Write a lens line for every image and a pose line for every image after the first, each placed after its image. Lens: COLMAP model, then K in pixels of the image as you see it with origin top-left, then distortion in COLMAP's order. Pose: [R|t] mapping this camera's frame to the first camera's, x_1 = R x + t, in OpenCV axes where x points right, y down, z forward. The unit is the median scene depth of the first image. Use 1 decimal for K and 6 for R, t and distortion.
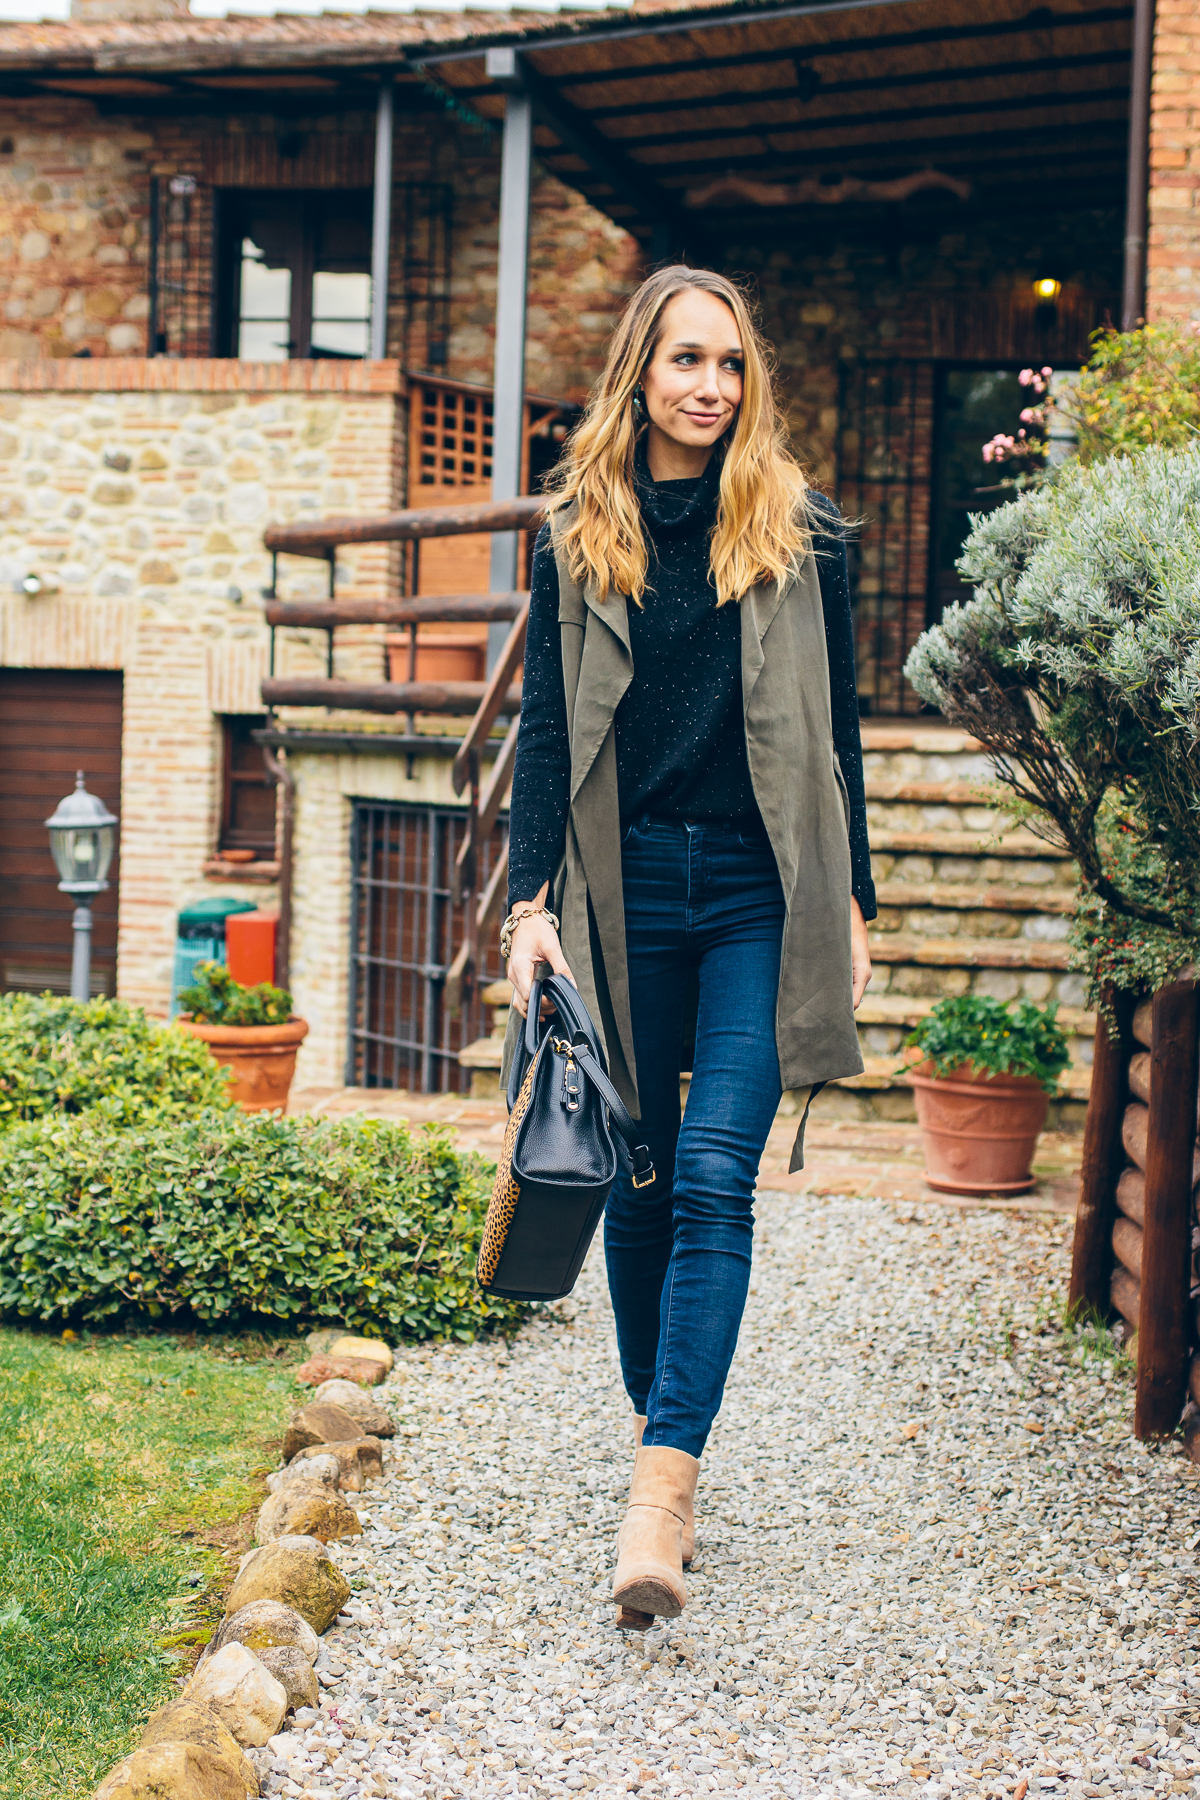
lens RADIAL K [[2994.8, 0, 600.0], [0, 2994.8, 900.0], [0, 0, 1]] dist [-0.039450, -0.069151]
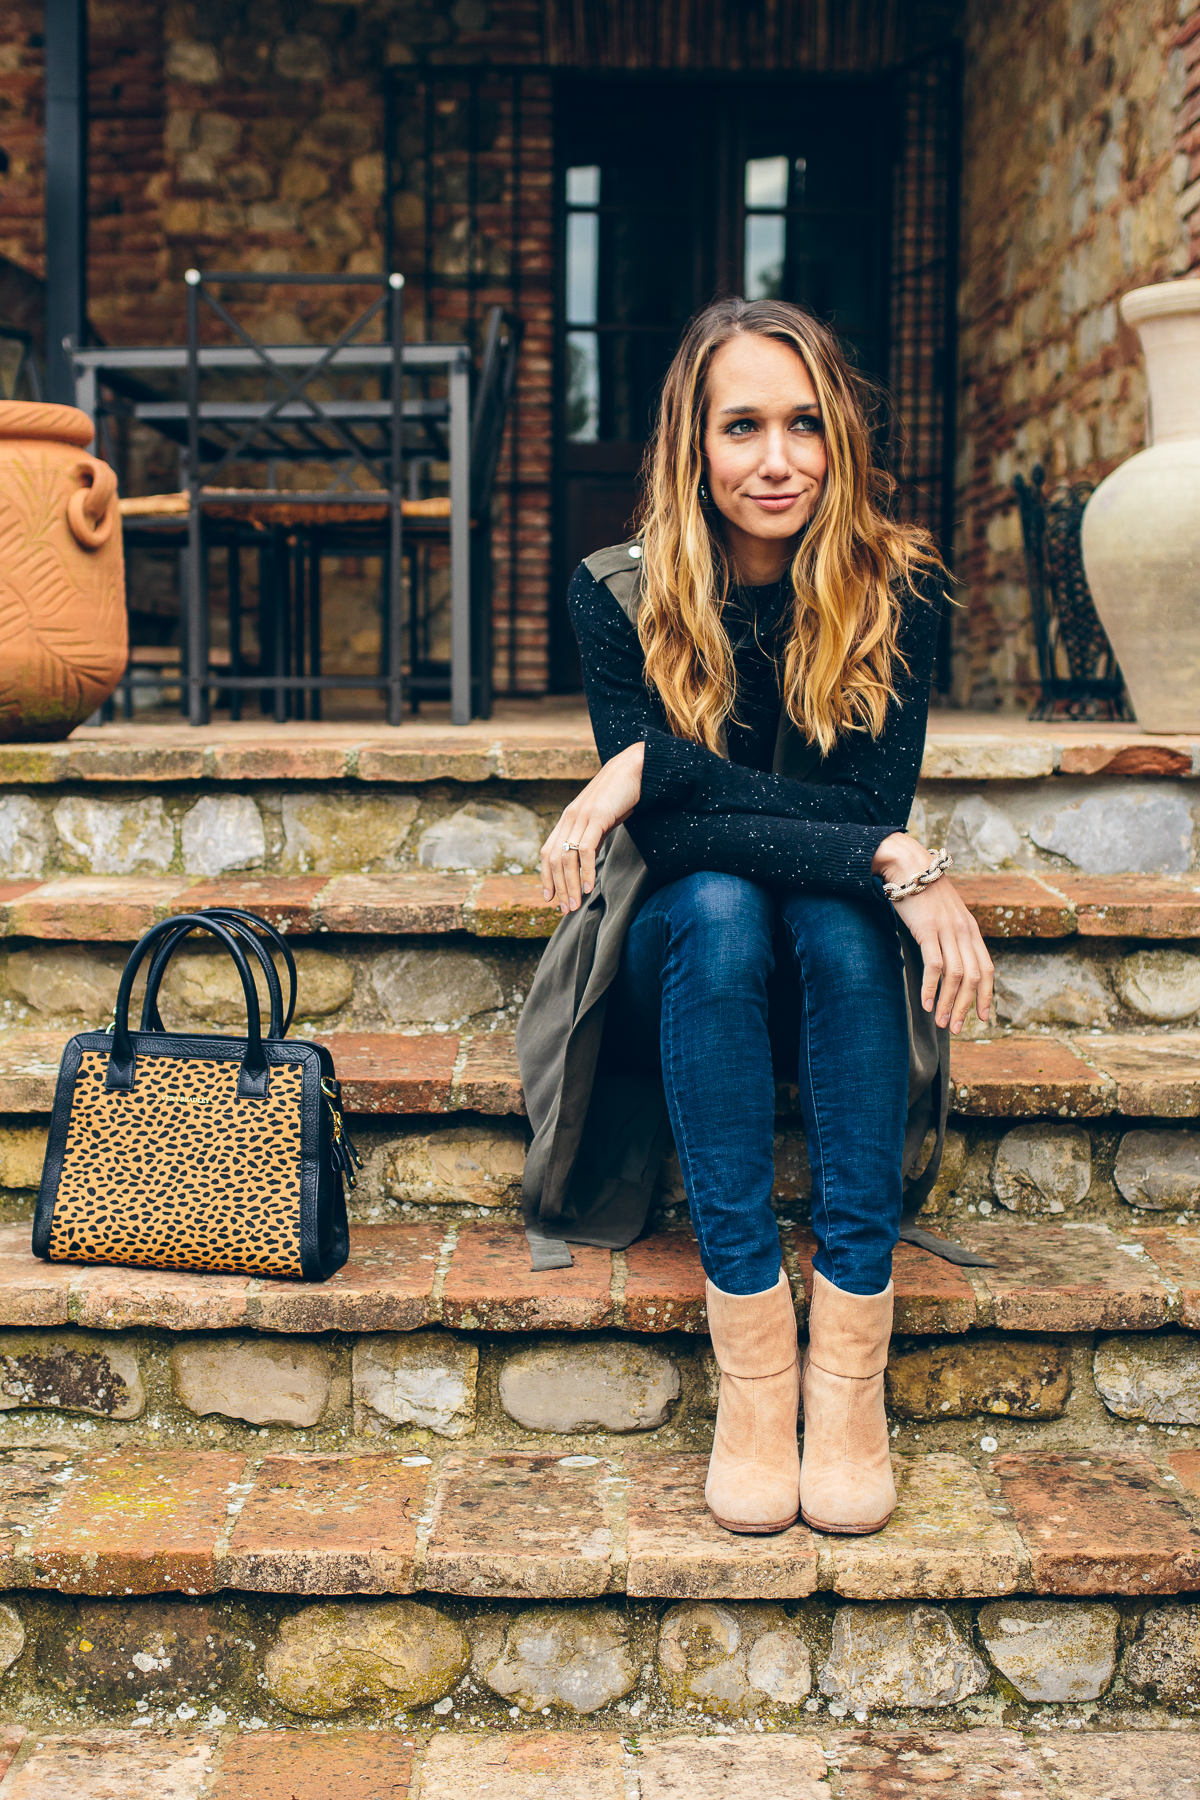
lens RADIAL K [[2905.9, 0, 600.0], [0, 2905.9, 900.0], [0, 0, 1]] dist [-0.039614, -0.046922]
pose [[0.977375, -0.037891, 0.208092, 0.000431], [0.036894, 0.999282, 0.008673, -0.059605], [-0.208271, -0.000799, 0.978071, 1.007906]]
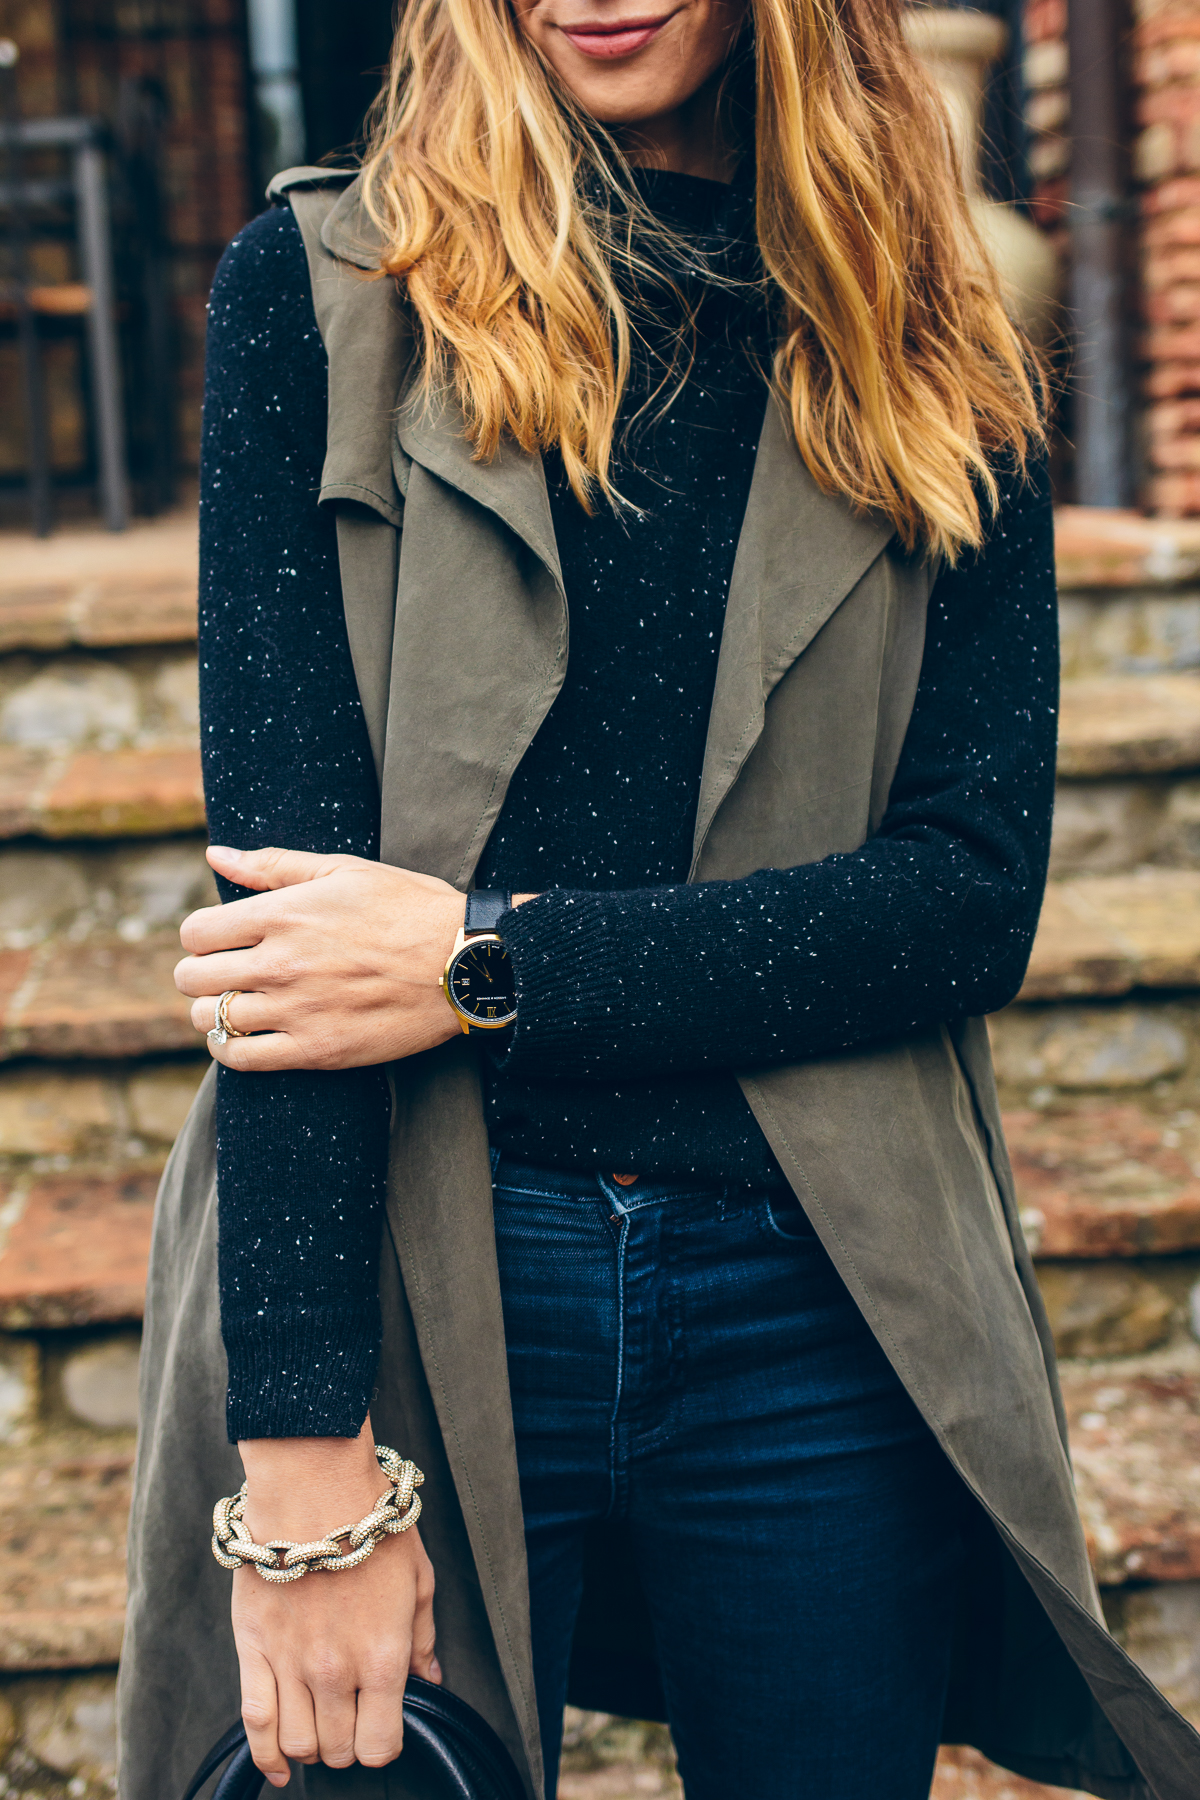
lens RADIAL K [[2870.7, 0, 600.0], [0, 2870.7, 900.0], [0, 0, 1]] dist [-0.119122, -0.019460]
pose [[0.956937, -0.113050, 0.267379, 0.041881], [0.086347, 0.990214, 0.109636, -0.077963], [-0.277157, -0.081827, 0.957334, 1.059230]]
